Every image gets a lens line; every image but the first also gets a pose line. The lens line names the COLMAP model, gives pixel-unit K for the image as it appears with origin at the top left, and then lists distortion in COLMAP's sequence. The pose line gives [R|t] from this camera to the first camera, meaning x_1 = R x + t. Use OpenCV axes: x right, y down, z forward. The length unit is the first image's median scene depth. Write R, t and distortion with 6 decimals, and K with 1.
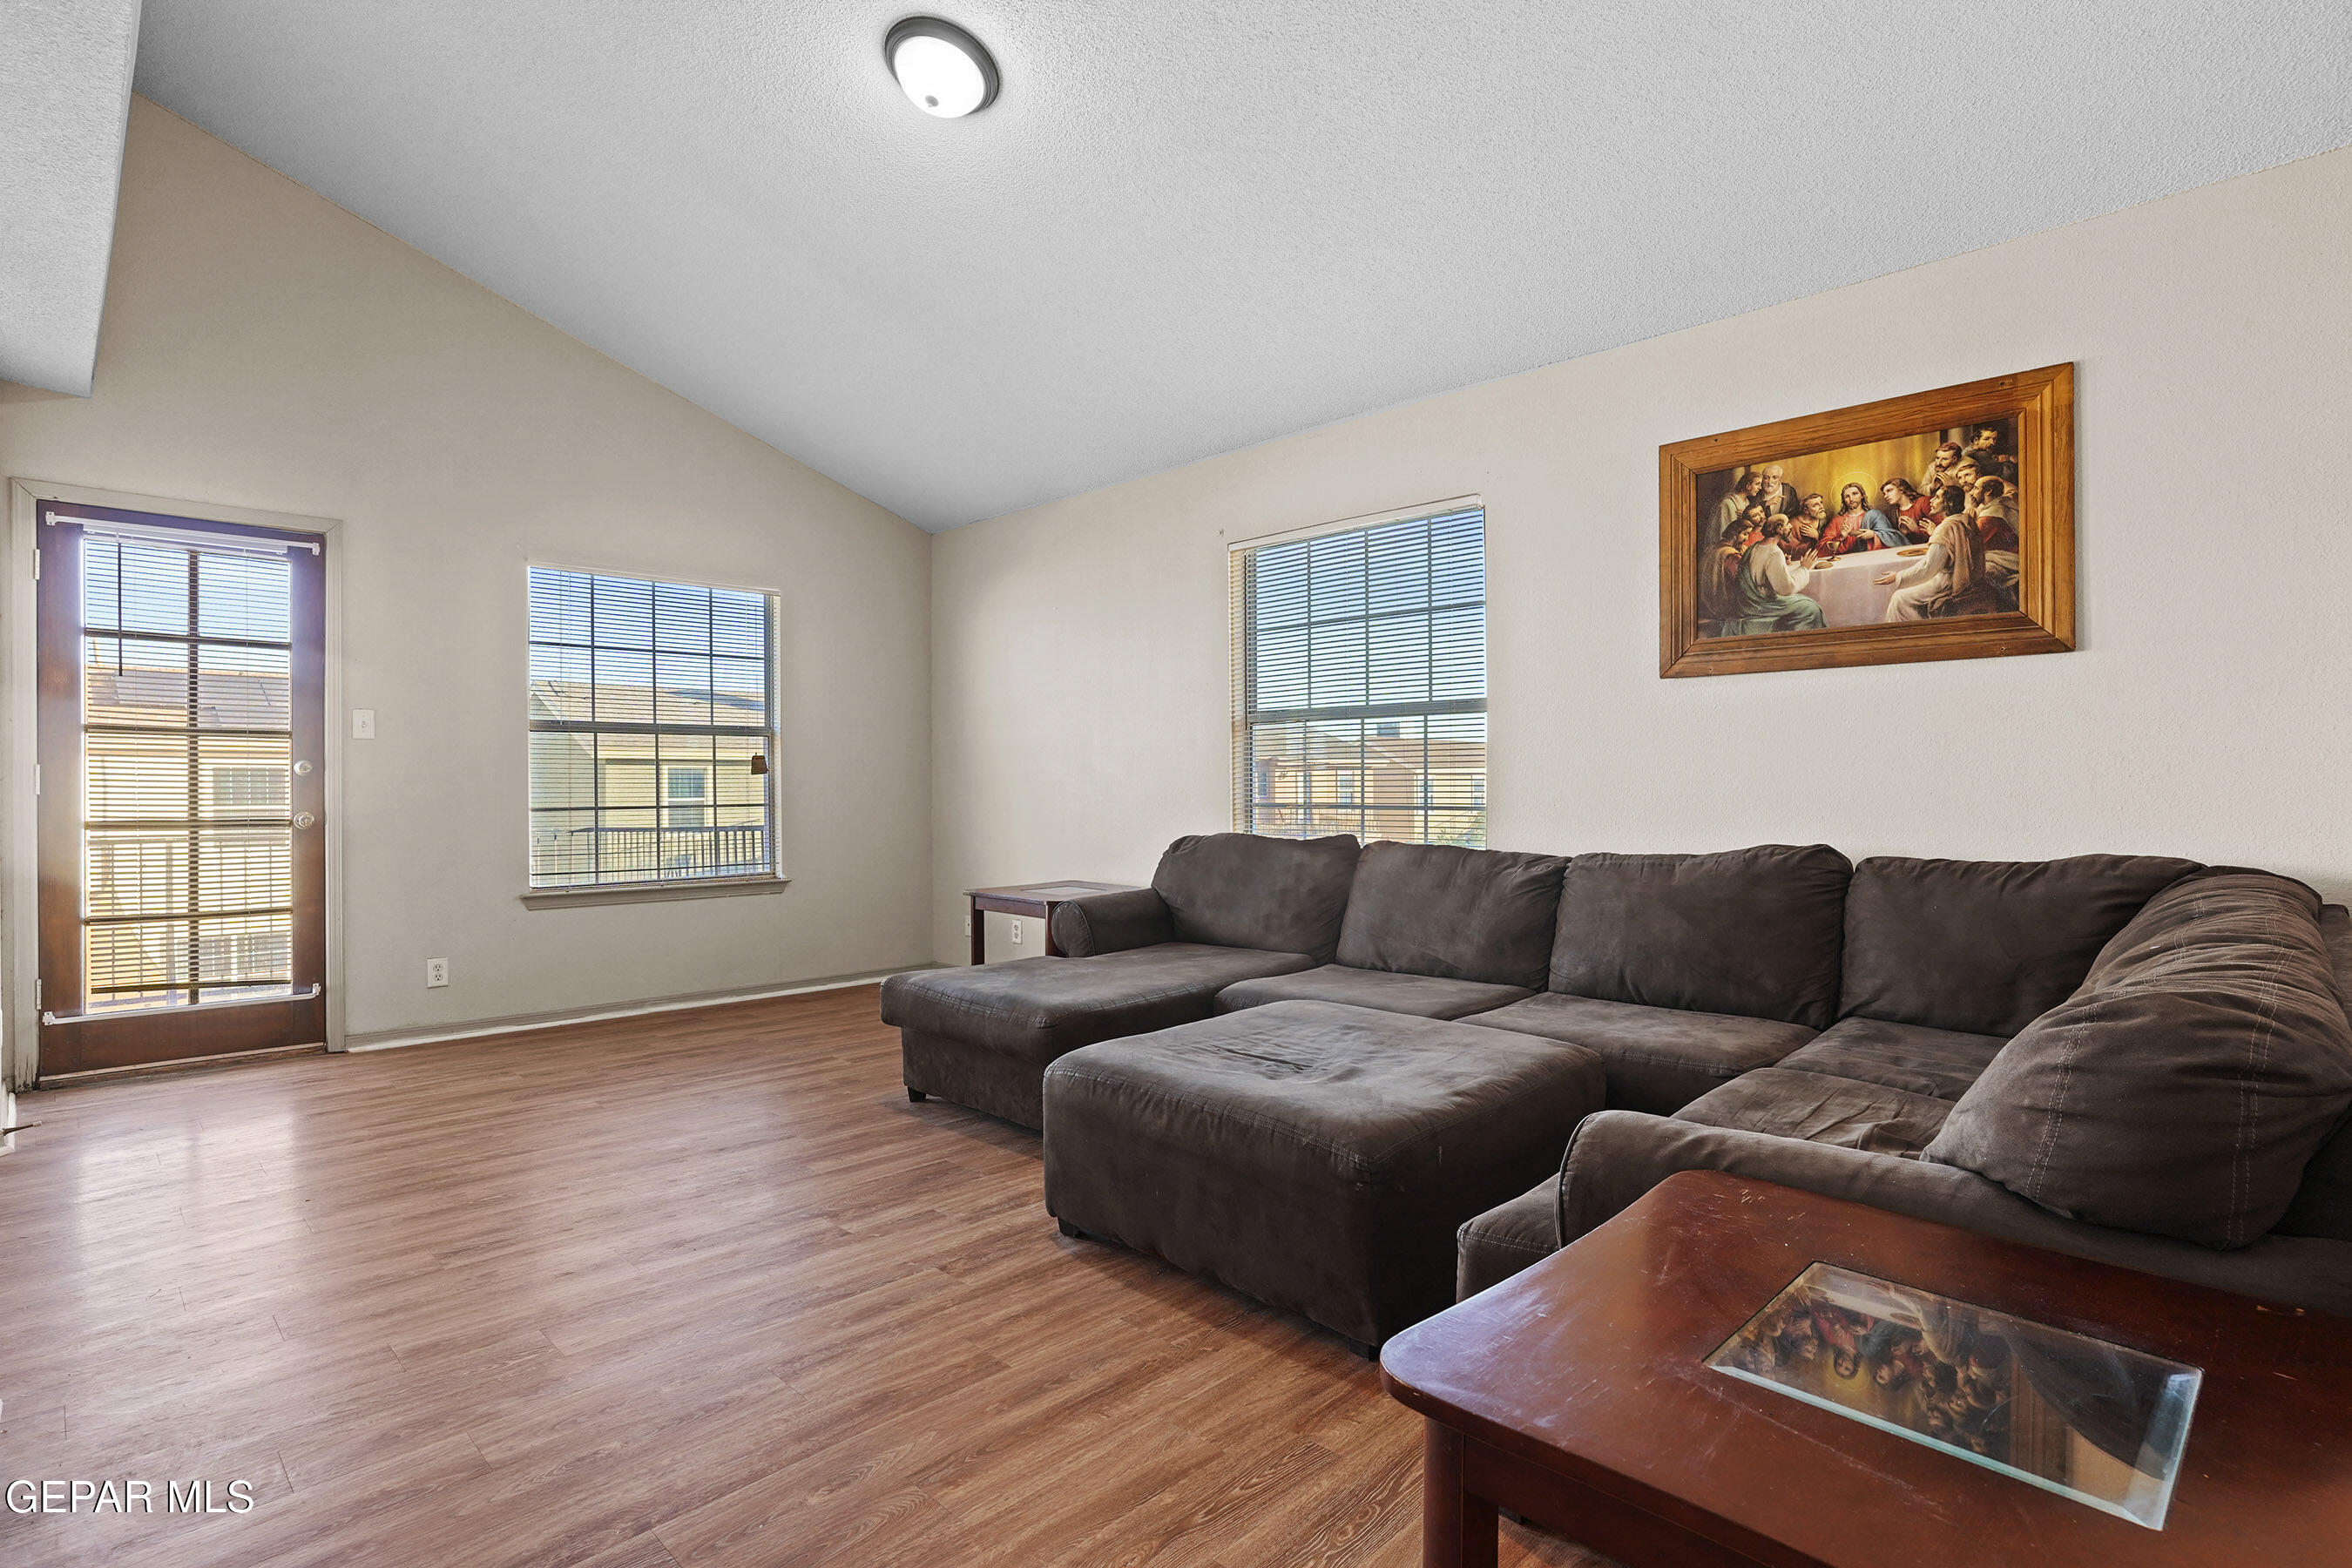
lens RADIAL K [[1156.8, 0, 1148.2], [0, 1156.8, 783.8], [0, 0, 1]] dist [-0.077413, 0.047349]
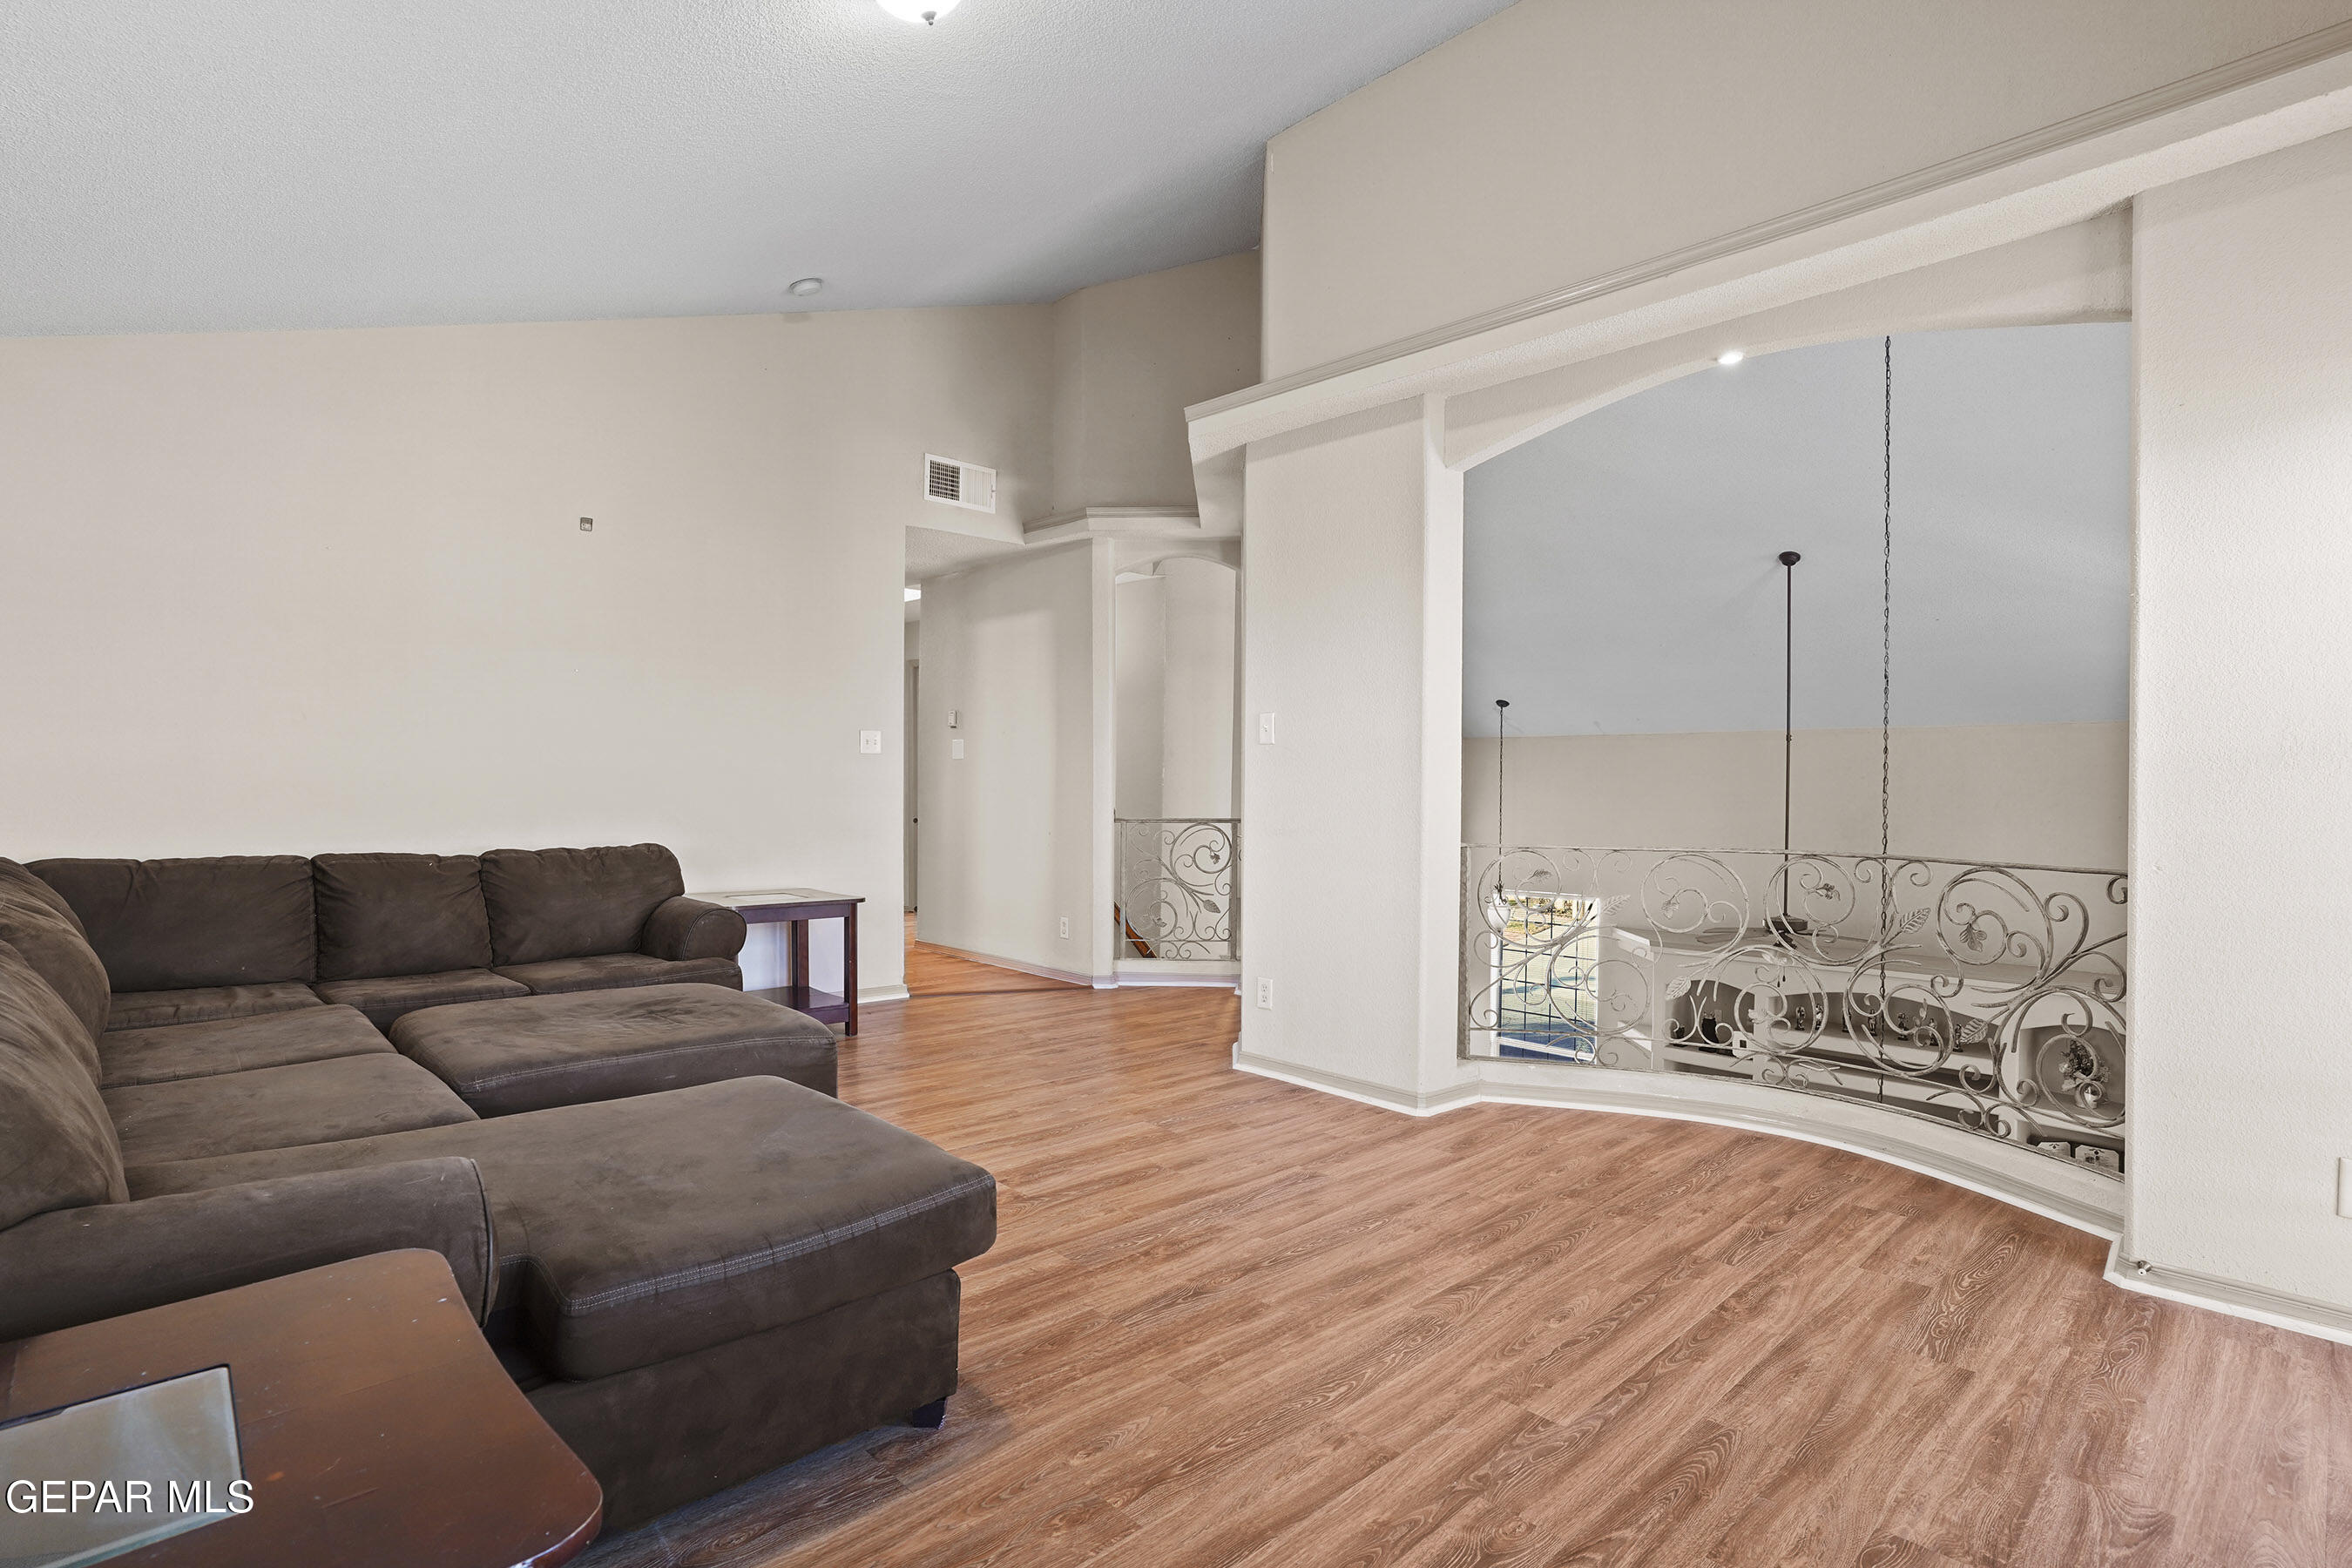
lens RADIAL K [[1156.8, 0, 1148.2], [0, 1156.8, 783.8], [0, 0, 1]] dist [-0.077413, 0.047349]
pose [[-0.999292, 0.000144, 0.037615, -0.489322], [-0.000089, 0.999981, -0.006186, -0.013127], [-0.037615, -0.006185, -0.999273, 2.319850]]
